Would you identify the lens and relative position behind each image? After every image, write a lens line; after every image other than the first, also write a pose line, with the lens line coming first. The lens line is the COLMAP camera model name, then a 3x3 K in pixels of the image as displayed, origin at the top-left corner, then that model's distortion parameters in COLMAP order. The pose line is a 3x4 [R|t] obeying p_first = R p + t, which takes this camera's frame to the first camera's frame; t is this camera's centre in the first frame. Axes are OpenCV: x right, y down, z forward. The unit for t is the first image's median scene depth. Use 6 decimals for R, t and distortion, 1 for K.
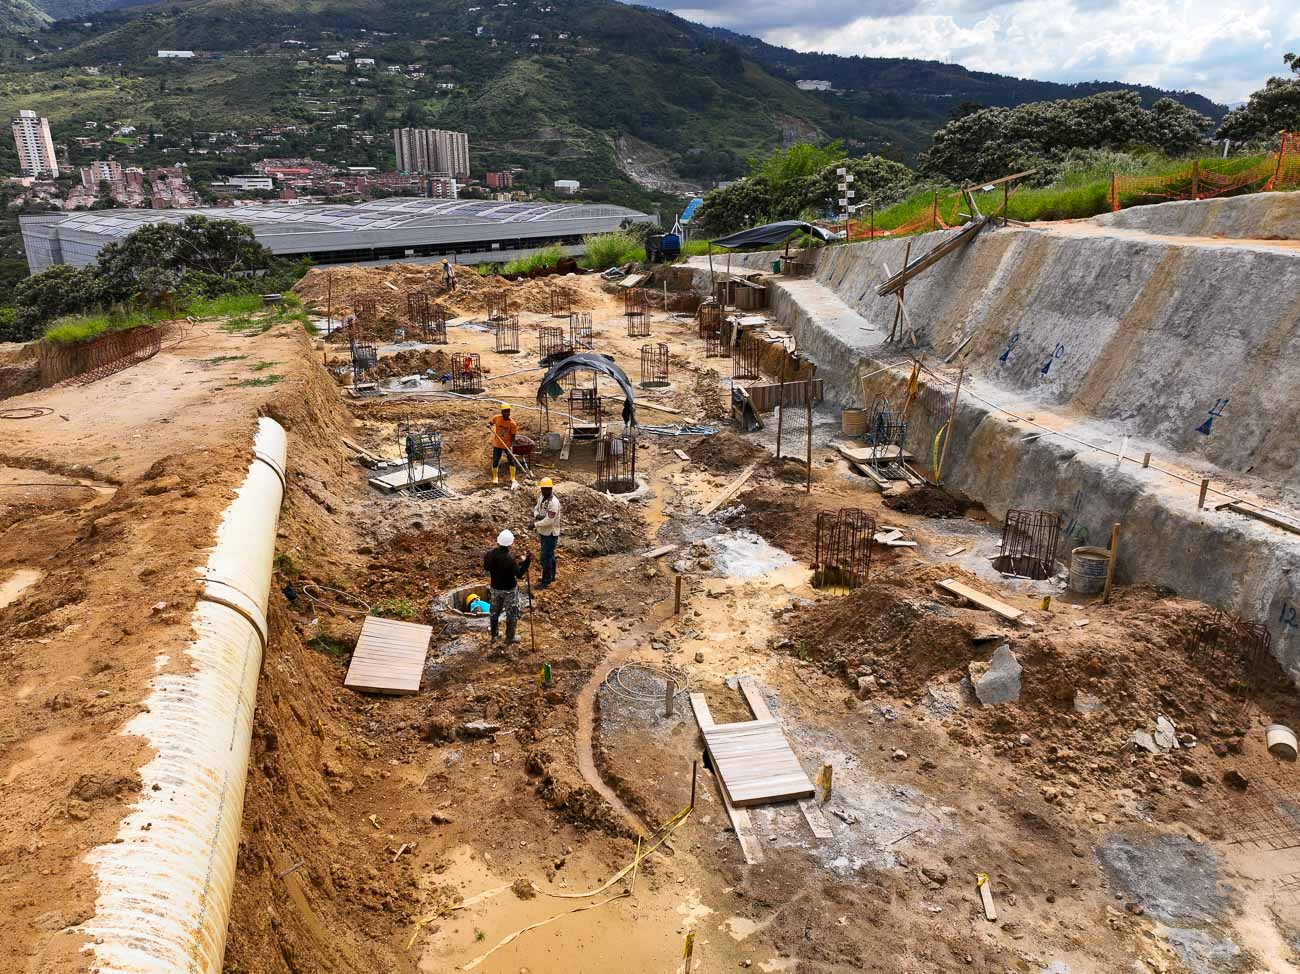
lens RADIAL K [[915.5, 0, 649.2], [0, 915.5, 485.3], [0, 0, 1]] dist [-0.000109, 0.014464]
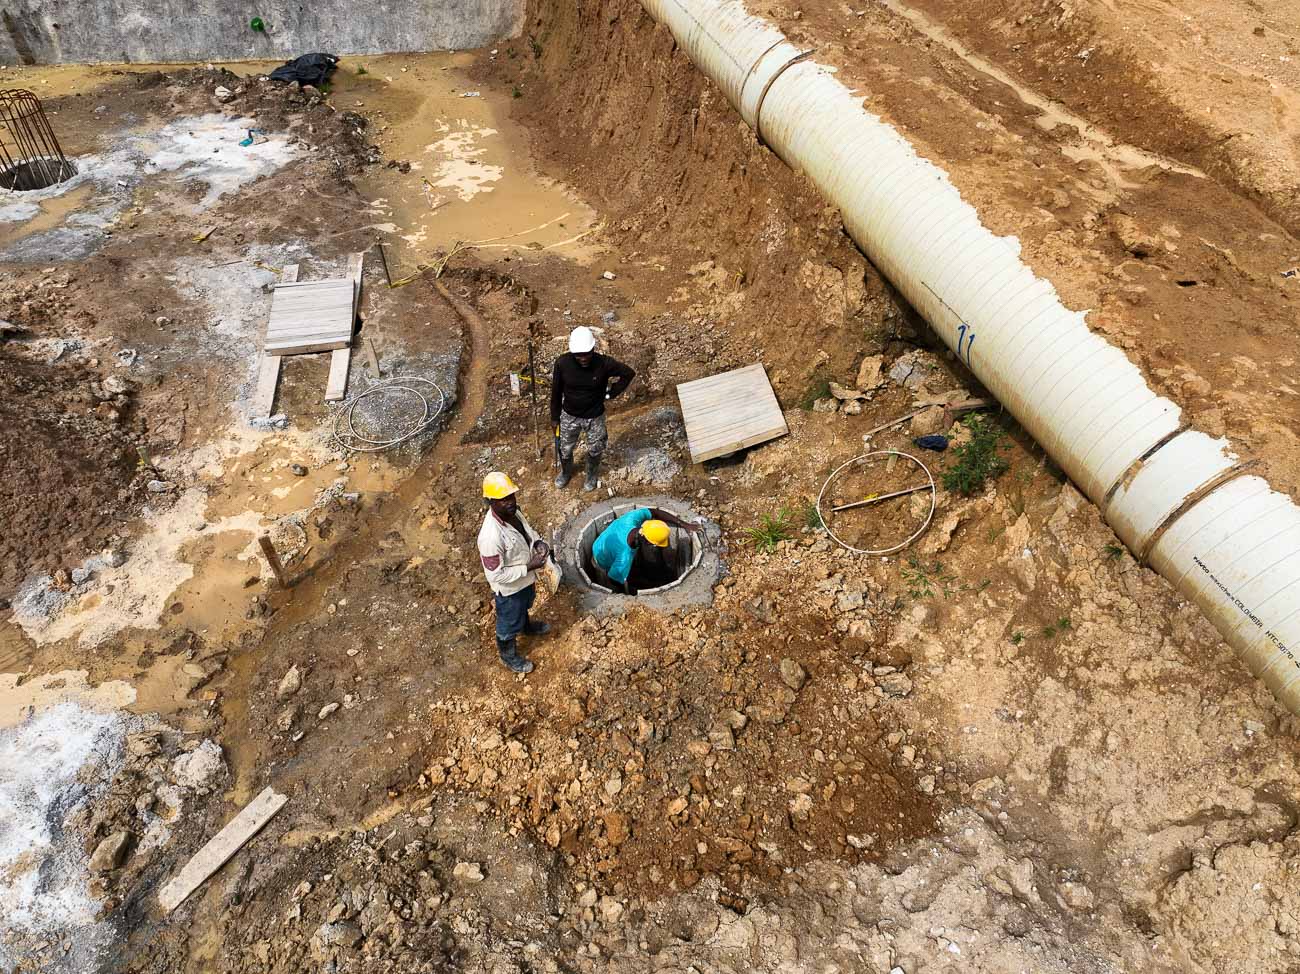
lens RADIAL K [[915.5, 0, 649.6], [0, 915.5, 486.7], [0, 0, 1]] dist [-0.000109, 0.014464]
pose [[-0.999875, 0.001080, -0.015797, -0.138329], [-0.013433, 0.470287, 0.882412, -0.292722], [0.008382, 0.882513, -0.470213, 0.938902]]
